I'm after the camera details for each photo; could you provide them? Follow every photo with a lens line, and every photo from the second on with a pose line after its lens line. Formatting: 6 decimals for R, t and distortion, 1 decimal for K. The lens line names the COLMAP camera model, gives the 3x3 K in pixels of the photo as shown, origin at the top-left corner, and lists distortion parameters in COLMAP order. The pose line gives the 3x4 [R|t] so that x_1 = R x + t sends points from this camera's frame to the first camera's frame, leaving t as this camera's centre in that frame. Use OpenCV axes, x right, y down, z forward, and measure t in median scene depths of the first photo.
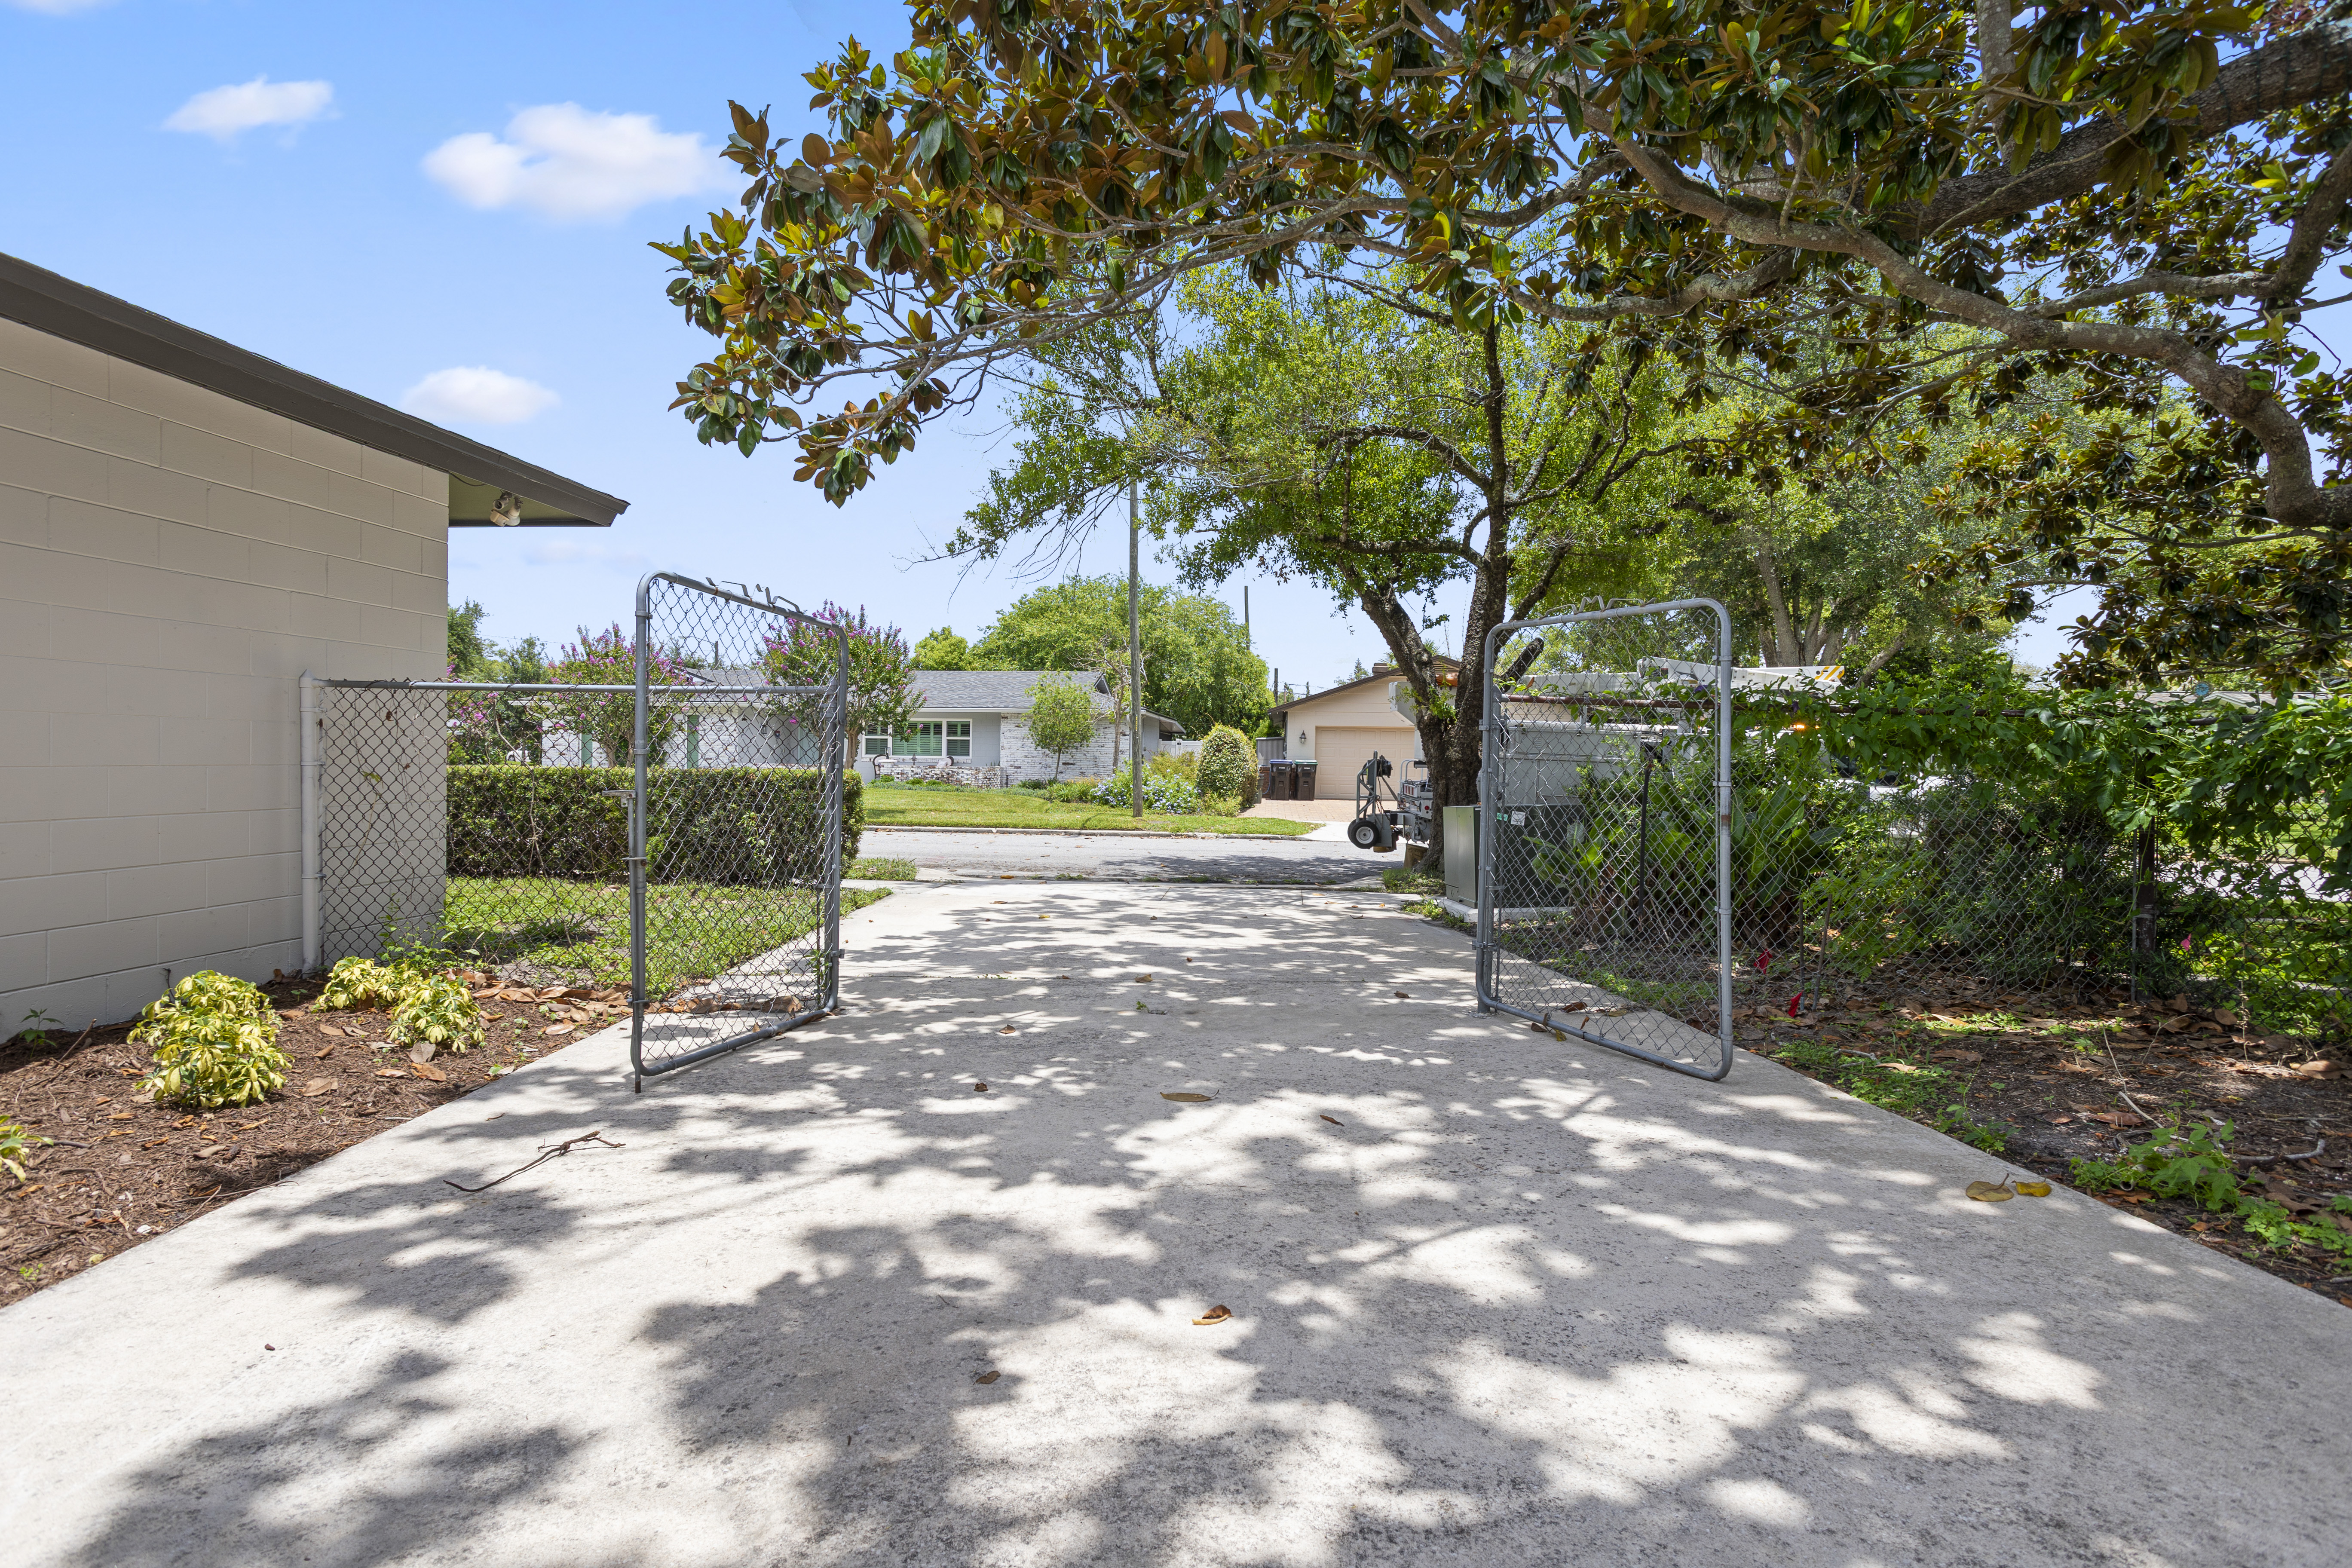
lens RADIAL K [[1154.8, 0, 1185.2], [0, 1154.8, 749.2], [0, 0, 1]] dist [-0.051742, 0.030862]
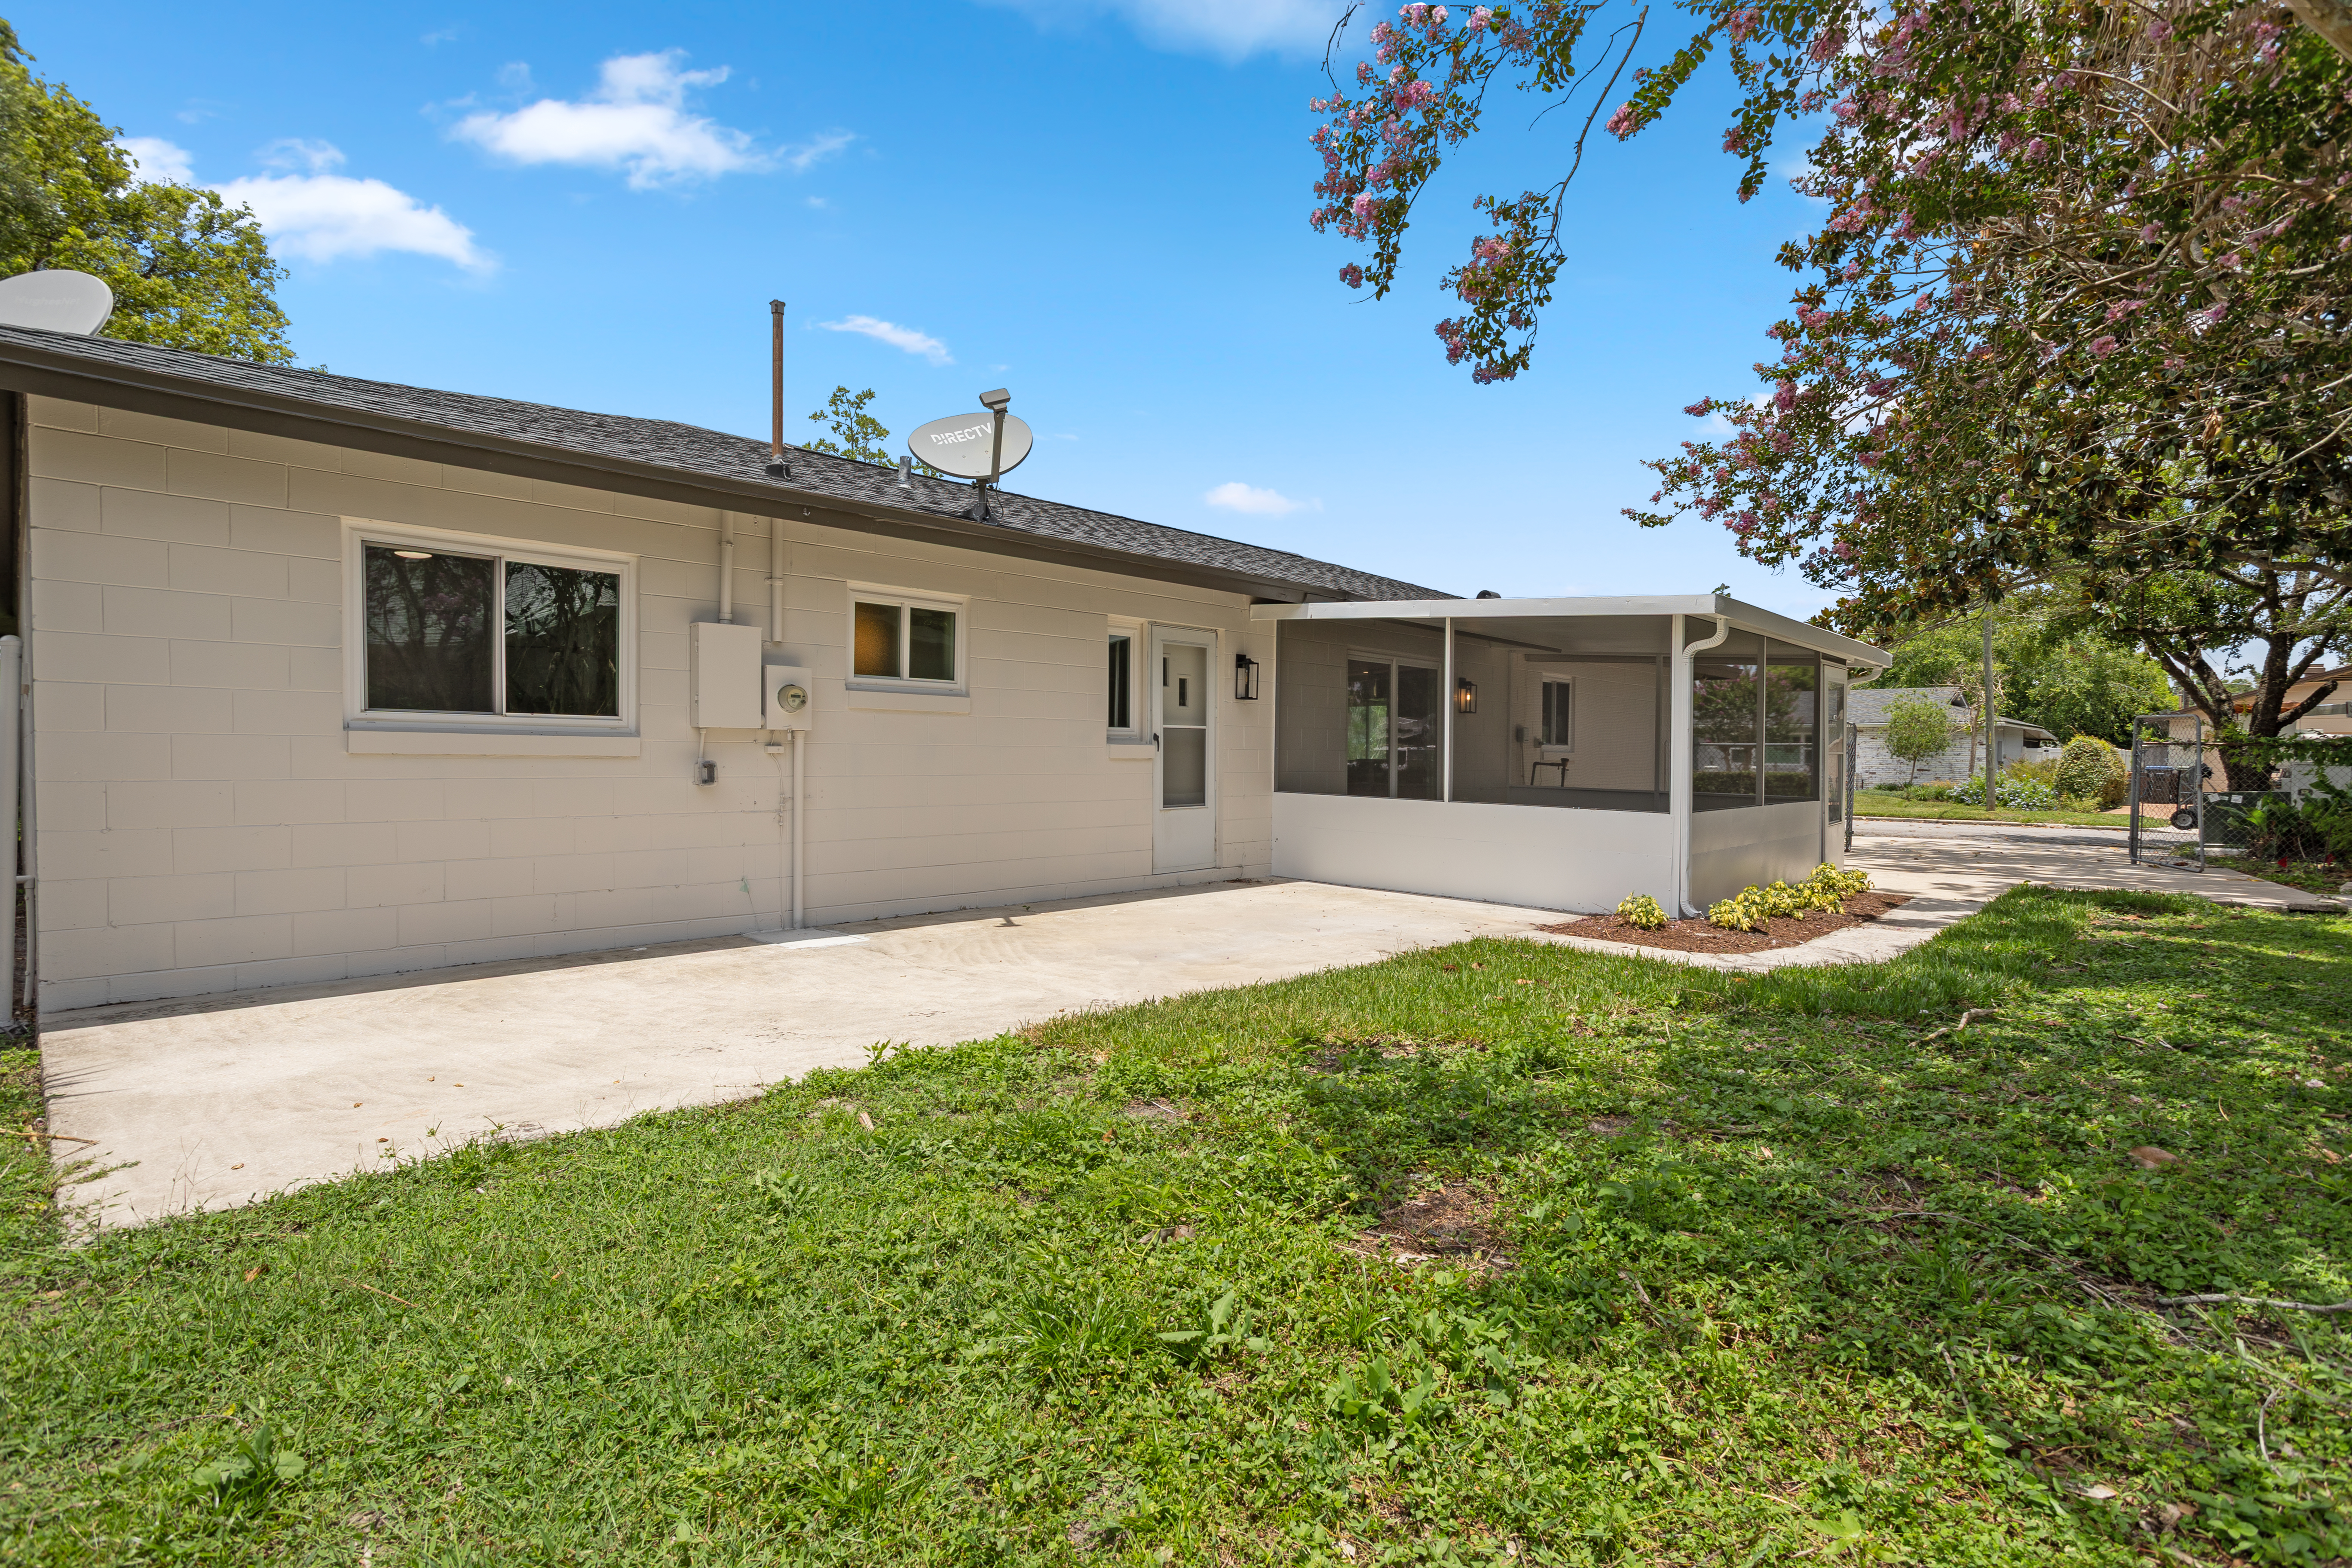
lens RADIAL K [[1098.5, 0, 1181.8], [0, 1098.5, 771.1], [0, 0, 1]] dist [-0.070827, 0.038375]
pose [[0.764595, 0.000367, -0.644511, 0.030246], [0.007940, 0.999919, 0.009989, -0.003752], [0.644462, -0.012755, 0.764530, -0.404891]]
